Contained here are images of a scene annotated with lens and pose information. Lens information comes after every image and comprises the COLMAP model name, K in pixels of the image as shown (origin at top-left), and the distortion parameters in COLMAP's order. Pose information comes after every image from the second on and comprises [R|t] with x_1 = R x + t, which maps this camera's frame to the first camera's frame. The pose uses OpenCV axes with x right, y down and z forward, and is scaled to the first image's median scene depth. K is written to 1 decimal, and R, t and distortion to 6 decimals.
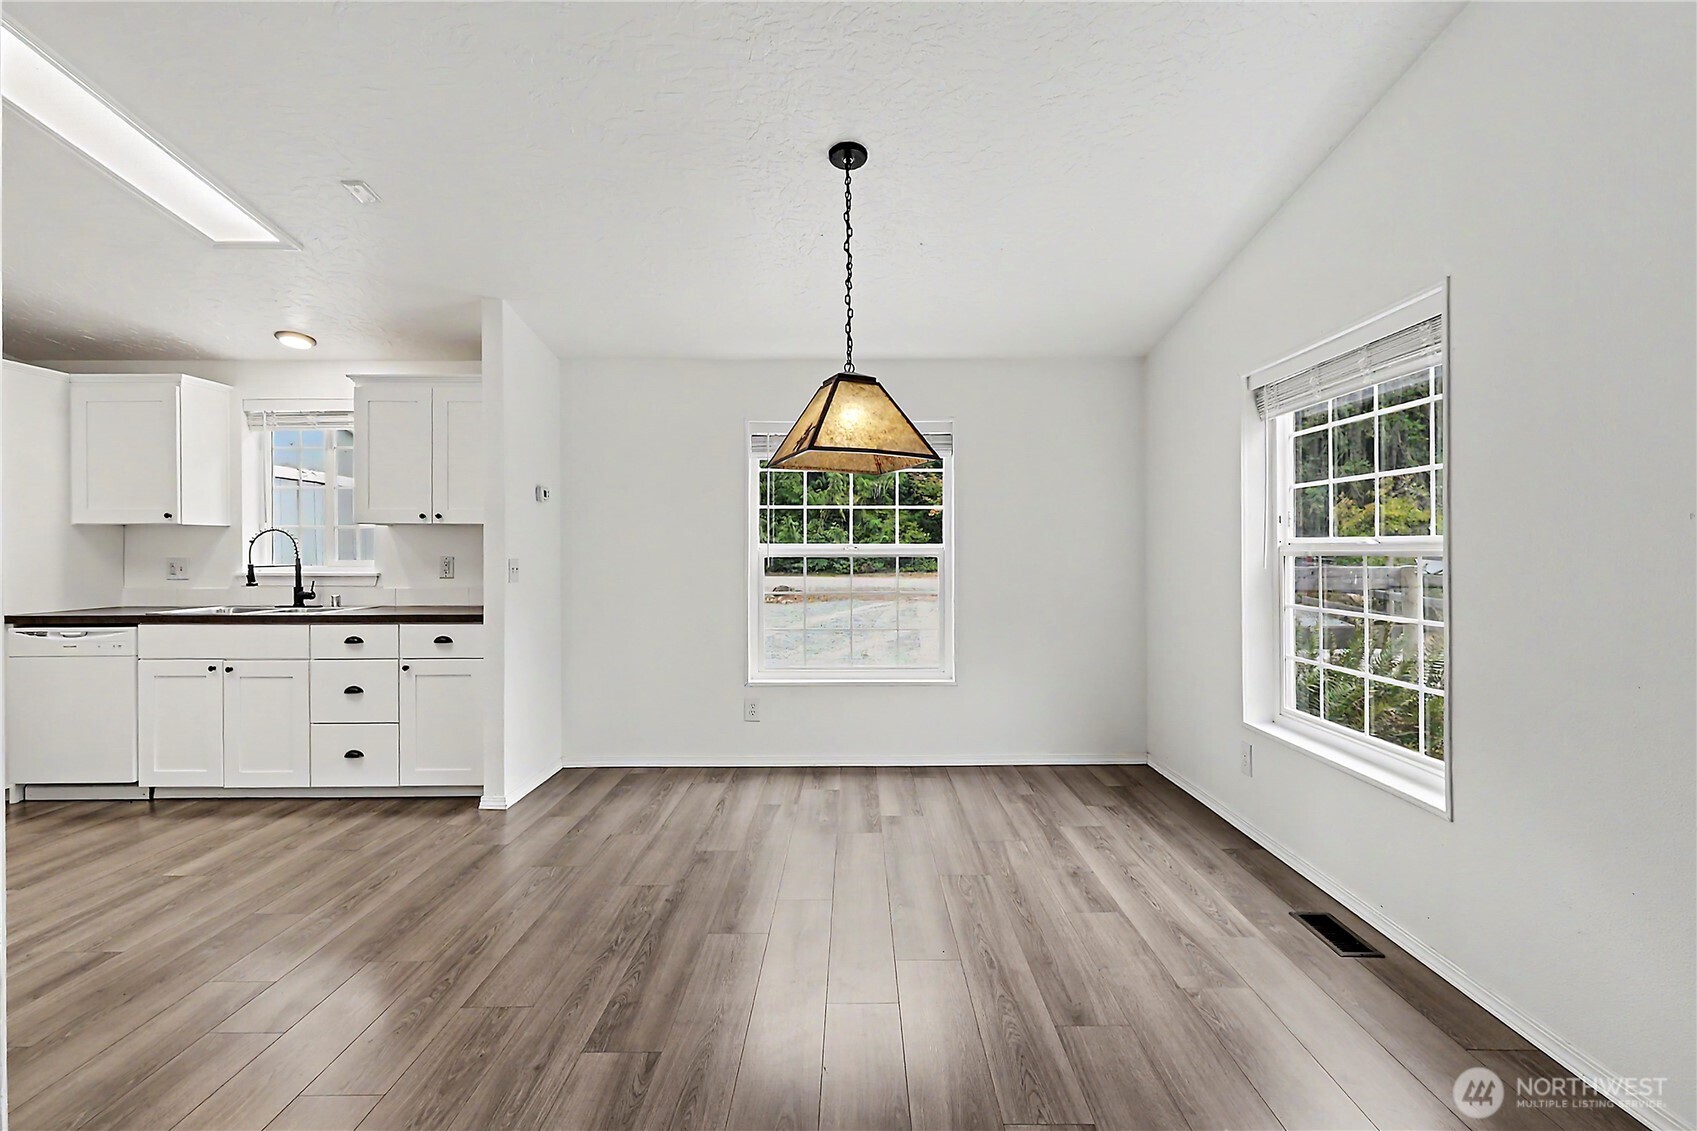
lens RADIAL K [[794.4, 0, 857.1], [0, 794.4, 552.8], [0, 0, 1]] dist [0.001958, -0.000896]
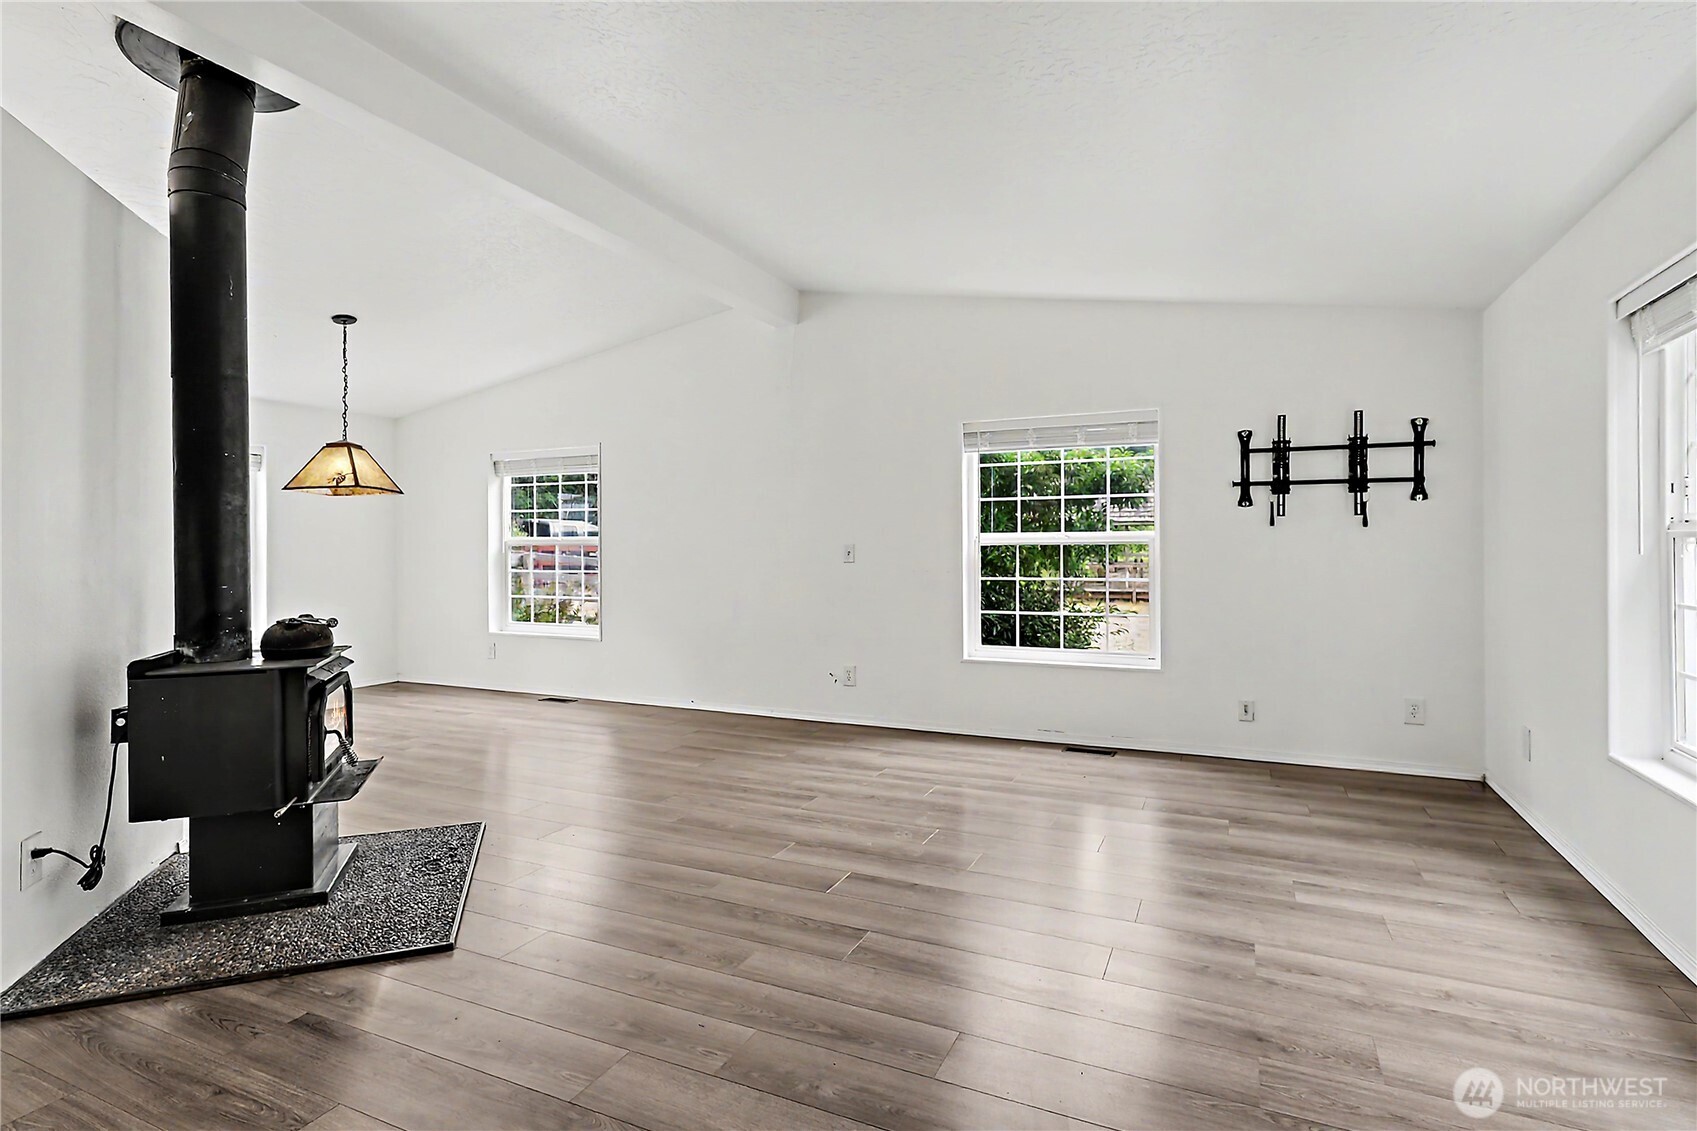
lens RADIAL K [[836.5, 0, 856.5], [0, 836.5, 546.2], [0, 0, 1]] dist [0.002446, -0.000007]
pose [[0.421250, 0.002585, 0.906941, -0.869037], [0.004449, 0.999978, -0.004917, 0.016307], [-0.906934, 0.006106, 0.421230, -0.588878]]
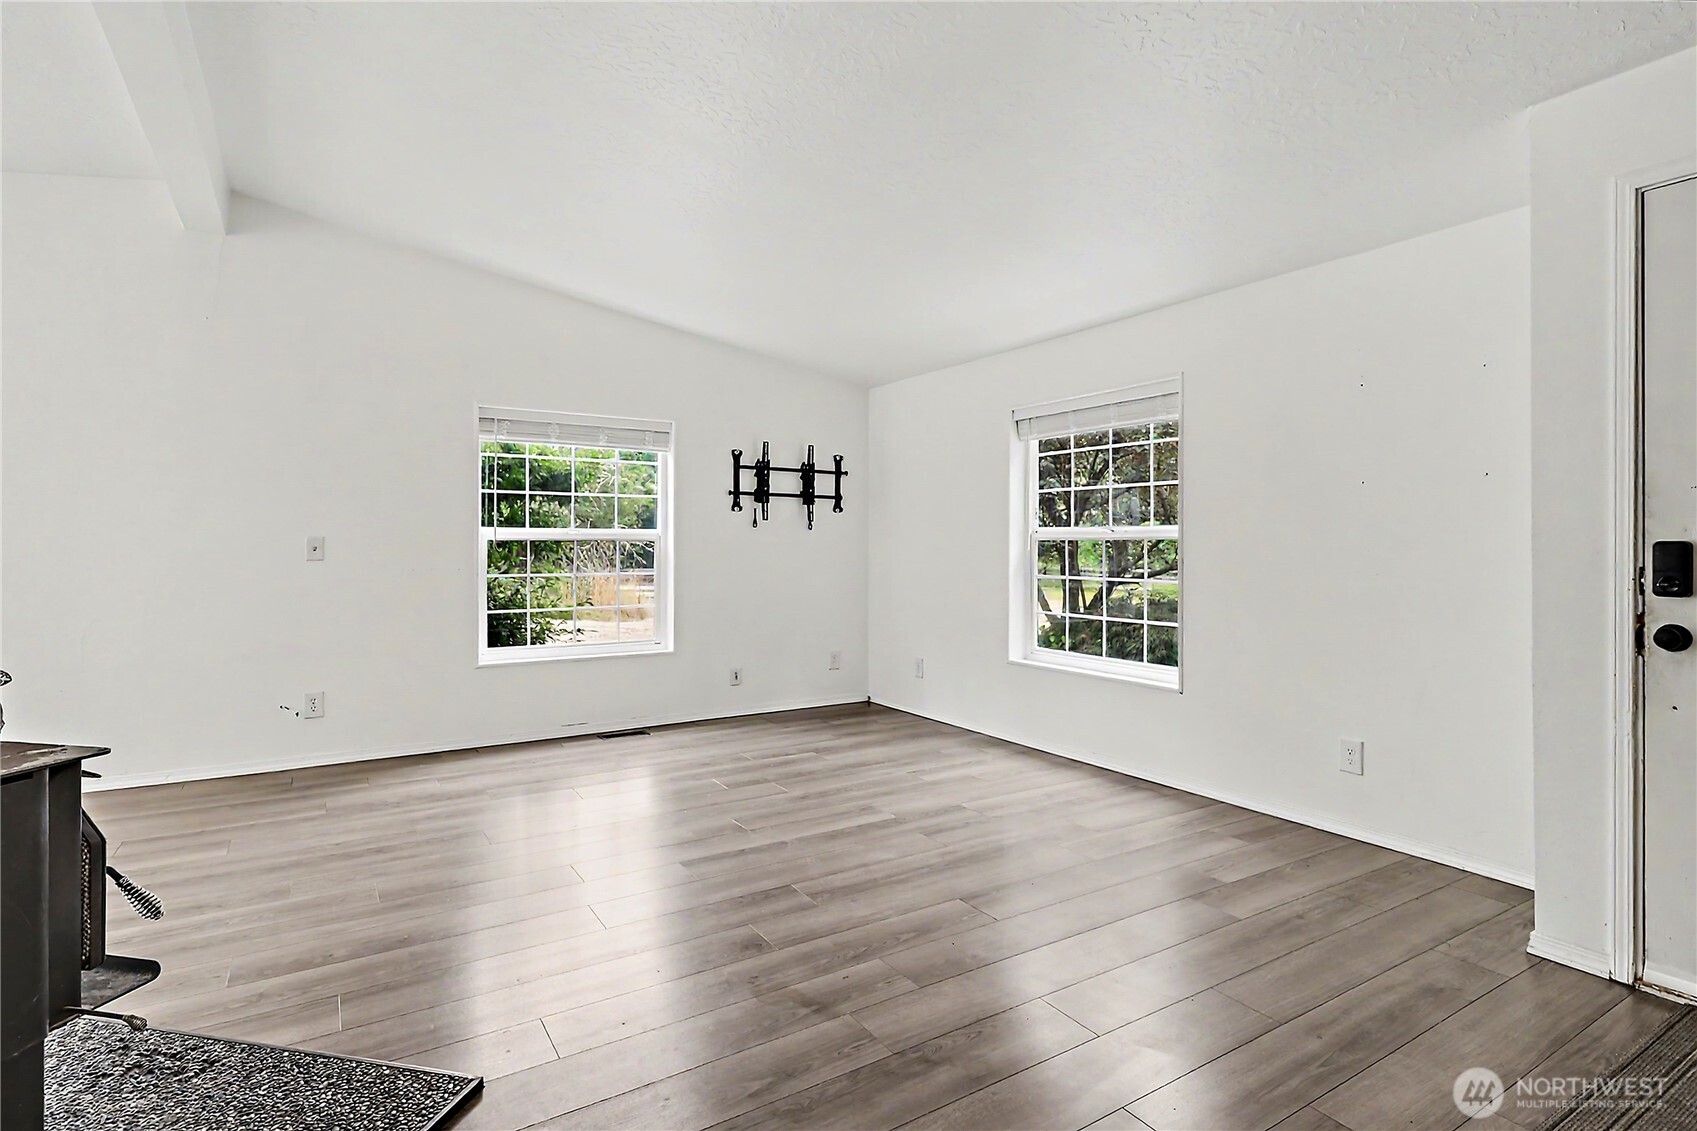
lens RADIAL K [[848.0, 0, 855.5], [0, 848.0, 541.9], [0, 0, 1]] dist [0.002972, 0.000111]
pose [[-0.532549, 0.005062, 0.846384, -0.929626], [0.000415, 0.999984, -0.005720, 0.018761], [-0.846399, -0.002694, -0.532542, 0.024534]]
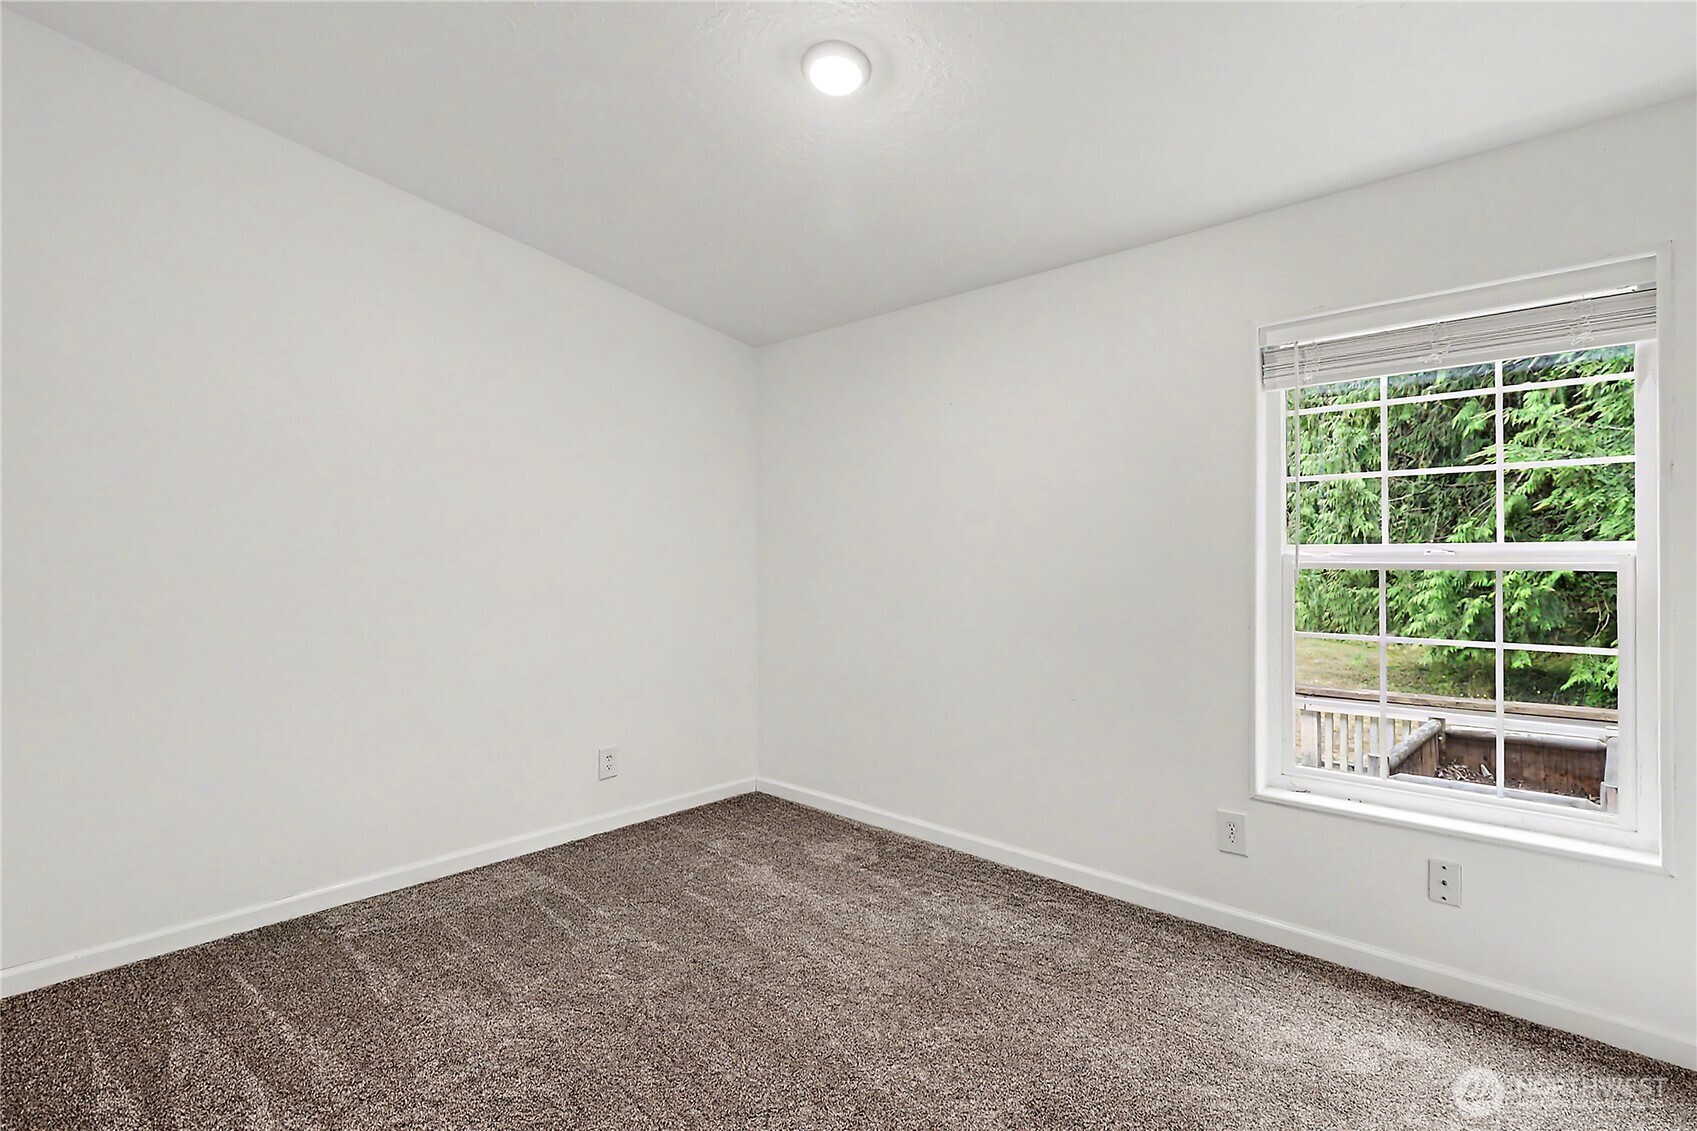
lens RADIAL K [[794.4, 0, 857.1], [0, 794.4, 552.8], [0, 0, 1]] dist [0.001958, -0.000896]
pose [[0.674200, 0.005683, 0.738527, -0.270953], [-0.002434, 0.999982, -0.005473, -0.004929], [-0.738545, 0.001892, 0.674201, 0.684589]]
